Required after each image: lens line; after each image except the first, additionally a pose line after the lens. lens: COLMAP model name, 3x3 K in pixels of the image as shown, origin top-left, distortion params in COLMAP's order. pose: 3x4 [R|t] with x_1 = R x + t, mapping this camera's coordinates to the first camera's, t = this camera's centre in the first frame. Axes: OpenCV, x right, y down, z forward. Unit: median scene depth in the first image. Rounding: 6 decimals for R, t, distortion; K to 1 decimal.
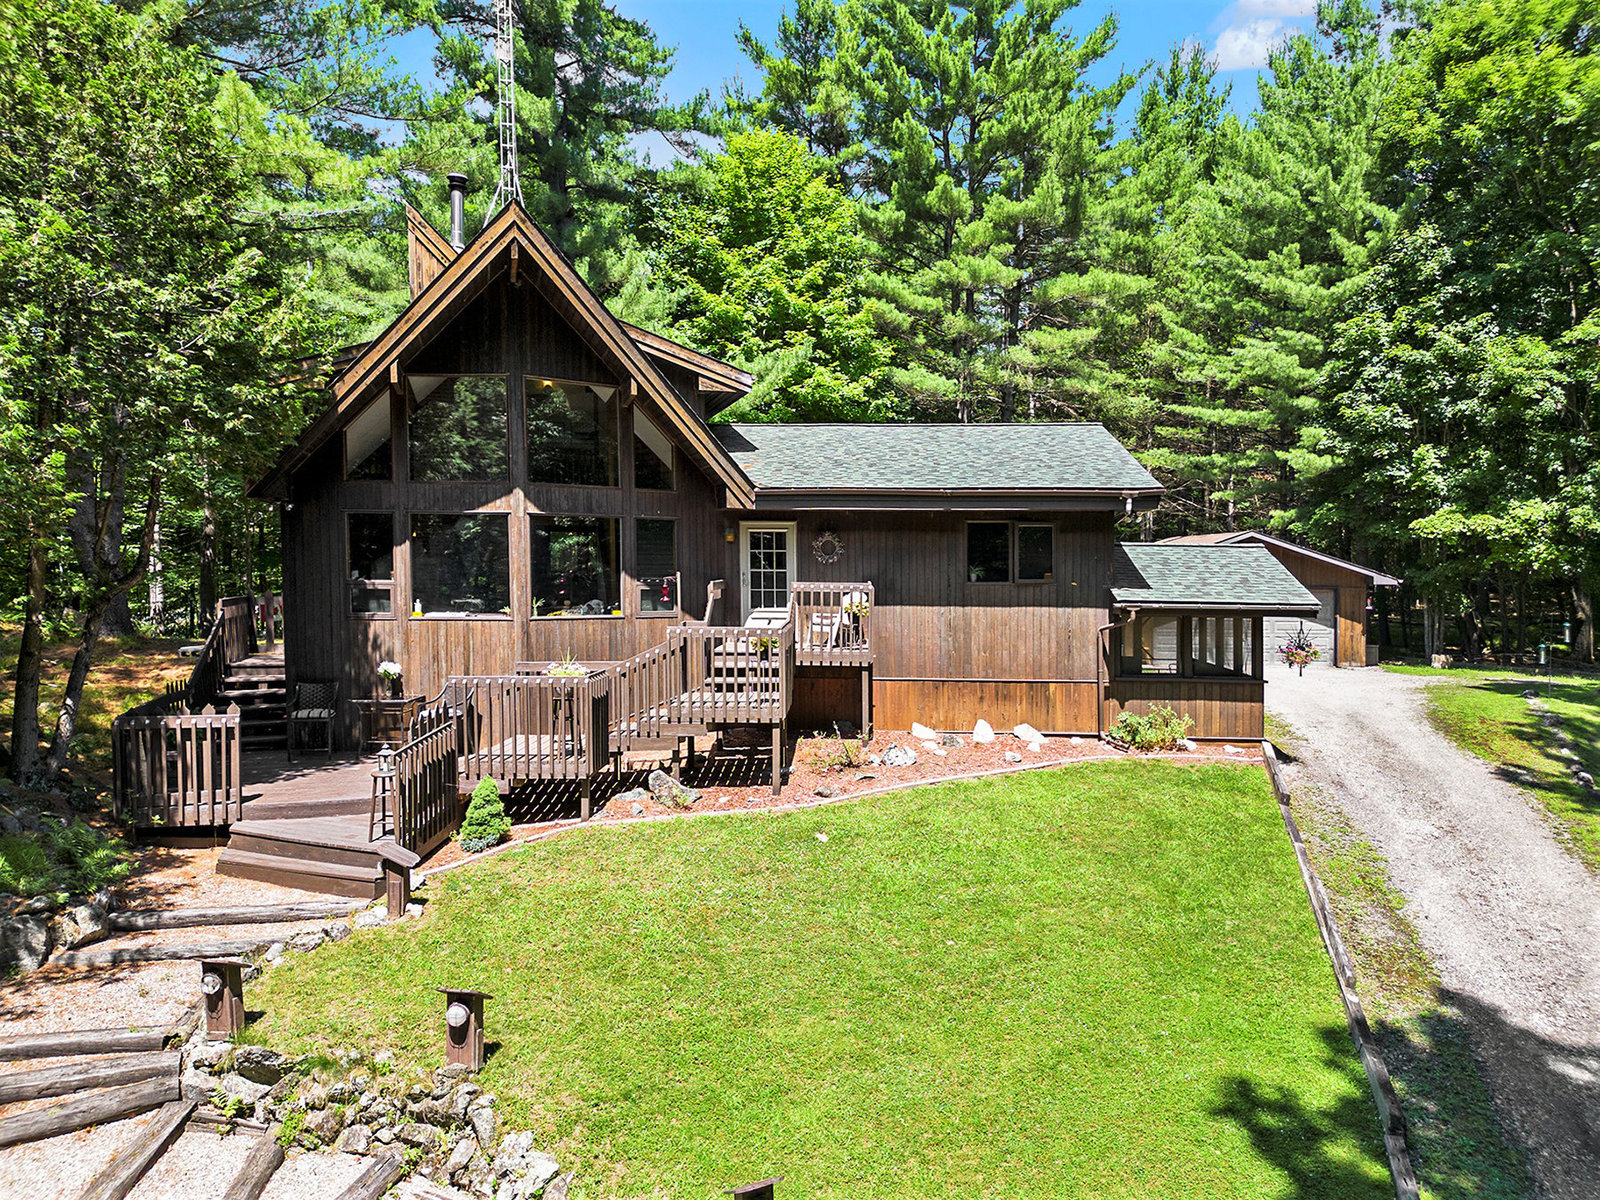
lens RADIAL K [[1115.5, 0, 800.4], [0, 1115.5, 582.0], [0, 0, 1]] dist [0.059997, -0.072260]
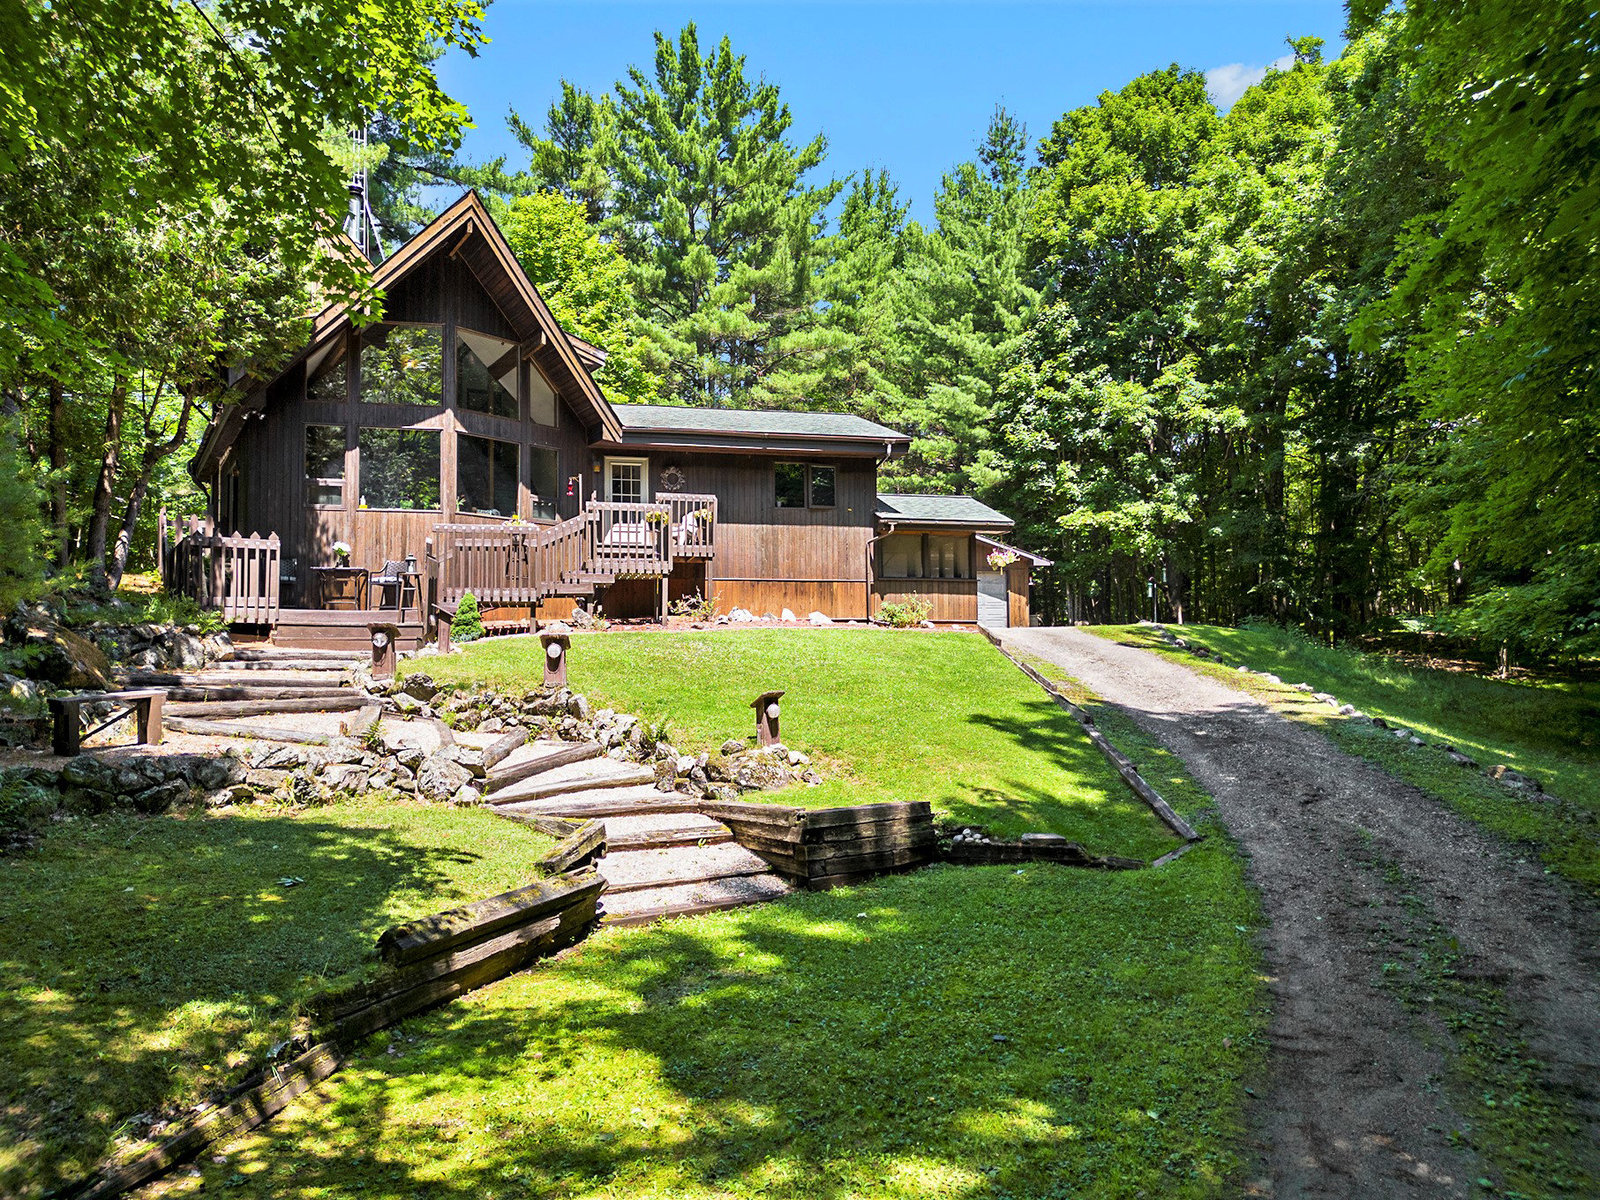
lens RADIAL K [[1129.5, 0, 737.6], [0, 1129.5, 599.3], [0, 0, 1]] dist [0.097436, -0.323239]
pose [[0.971480, 0.010420, 0.236894, -0.138391], [0.009033, 0.996682, -0.080886, 0.141965], [-0.236951, 0.080719, 0.968163, -0.196142]]
